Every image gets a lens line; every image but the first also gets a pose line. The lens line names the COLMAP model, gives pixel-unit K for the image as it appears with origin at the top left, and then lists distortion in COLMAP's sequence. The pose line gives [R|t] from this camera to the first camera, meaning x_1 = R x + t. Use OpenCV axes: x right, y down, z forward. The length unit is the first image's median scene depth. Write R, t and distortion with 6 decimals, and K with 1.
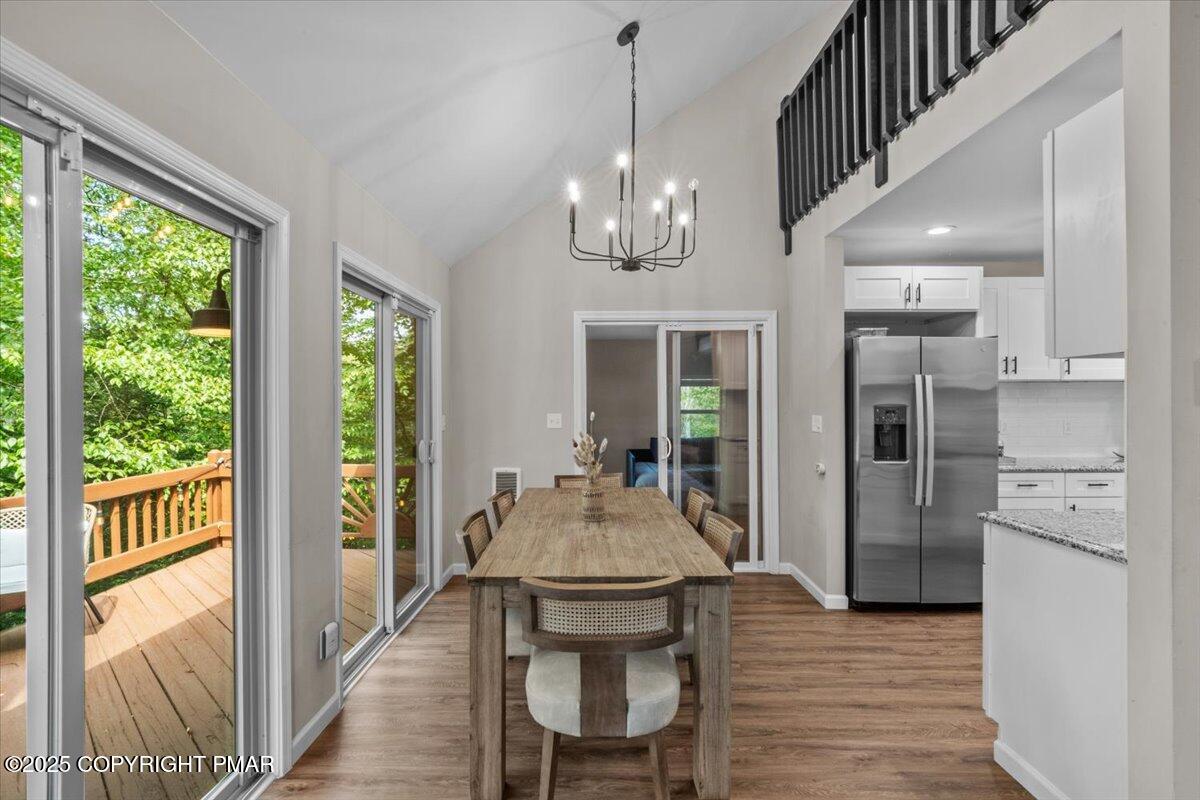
lens RADIAL K [[562.2, 0, 595.4], [0, 562.2, 399.2], [0, 0, 1]] dist [-0.011958, 0.000900]
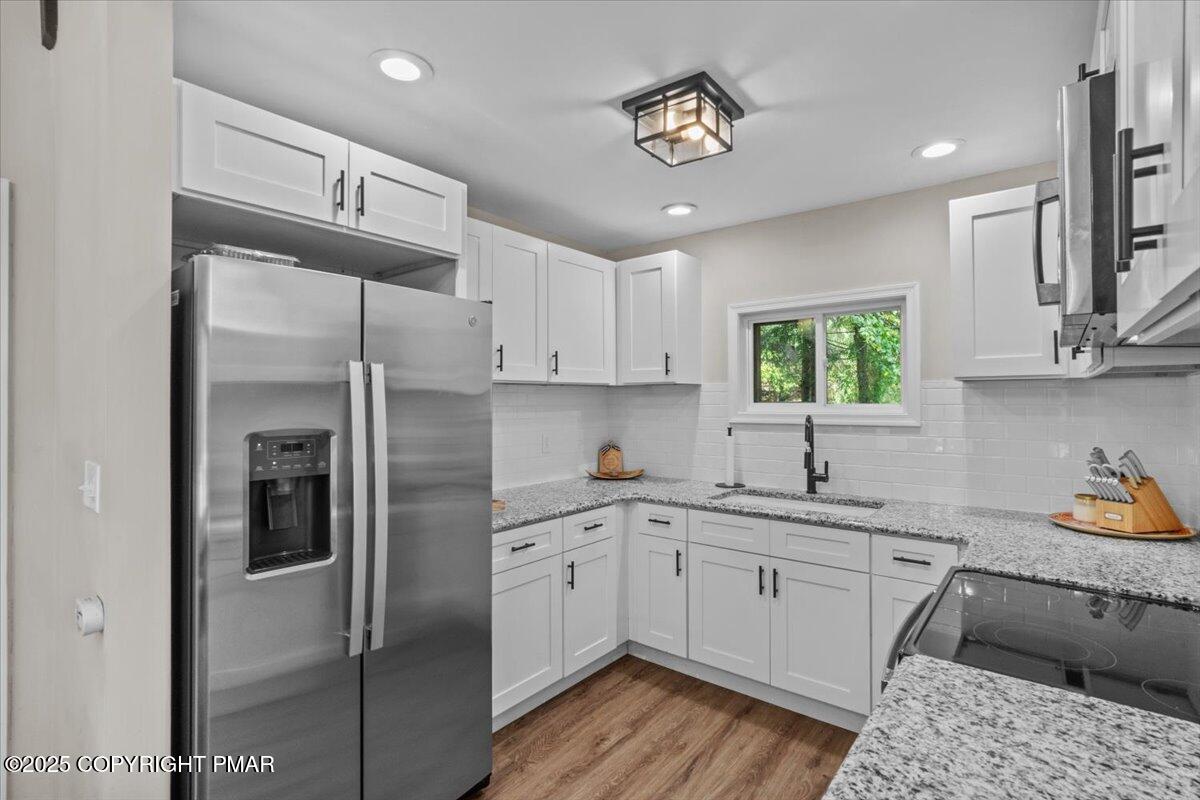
lens RADIAL K [[562.2, 0, 598.4], [0, 562.2, 397.3], [0, 0, 1]] dist [-0.011958, 0.000900]
pose [[0.620324, 0.004257, 0.784334, 0.324320], [-0.002569, 0.999991, -0.003396, -0.013669], [-0.784341, 0.000092, 0.620330, 0.535401]]
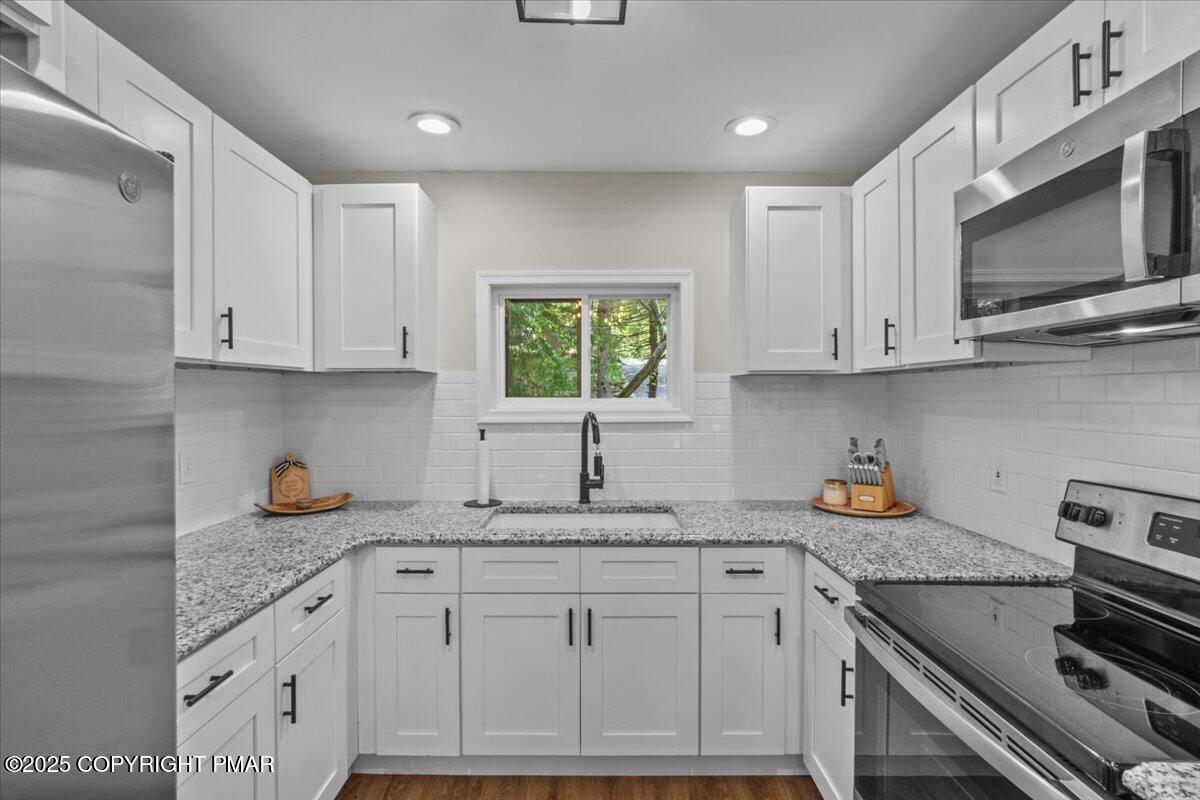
lens RADIAL K [[562.2, 0, 599.8], [0, 562.2, 400.4], [0, 0, 1]] dist [-0.011958, 0.000900]
pose [[-0.001754, -0.007949, 0.999967, 0.457529], [-0.003724, 0.999962, 0.007942, -0.011117], [-0.999992, -0.003710, -0.001784, 0.778406]]
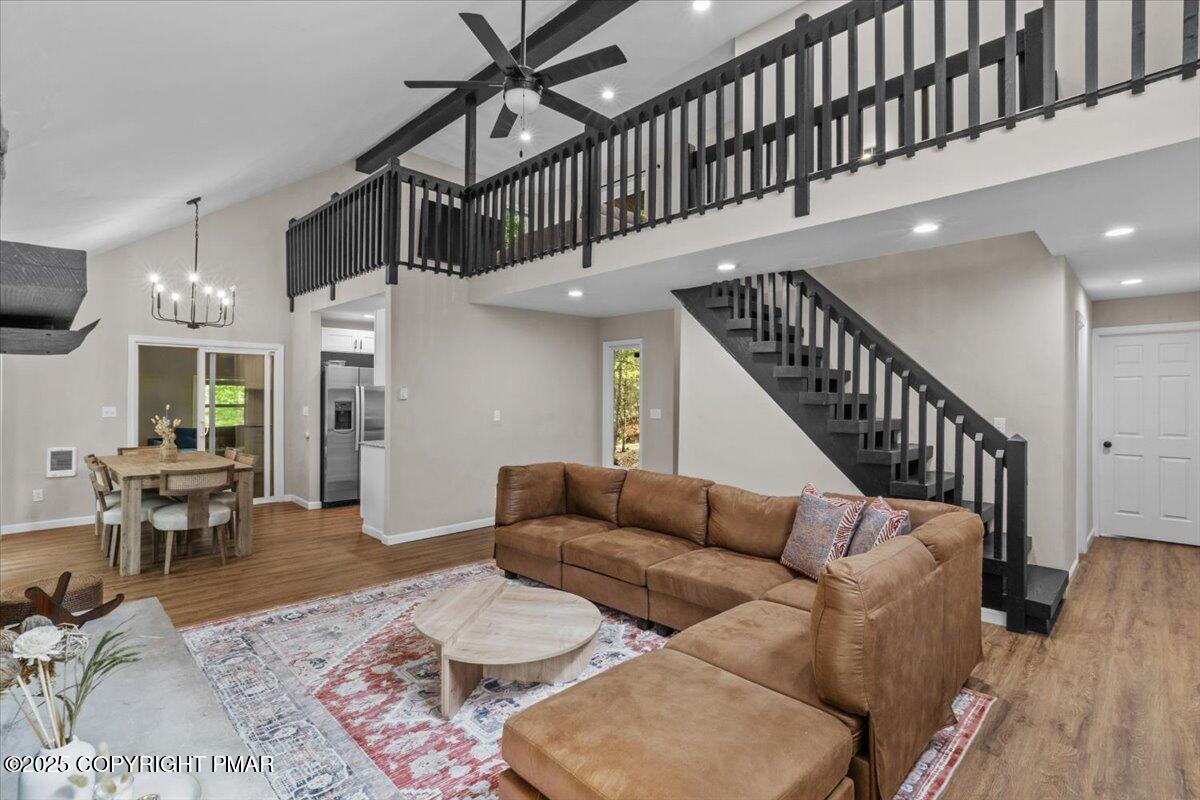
lens RADIAL K [[562.2, 0, 597.2], [0, 562.2, 395.1], [0, 0, 1]] dist [-0.011958, 0.000900]
pose [[0.700144, 0.009135, 0.713944, -0.252192], [-0.011642, 0.999931, -0.001377, -0.017662], [-0.713907, -0.007348, 0.700202, -0.988171]]
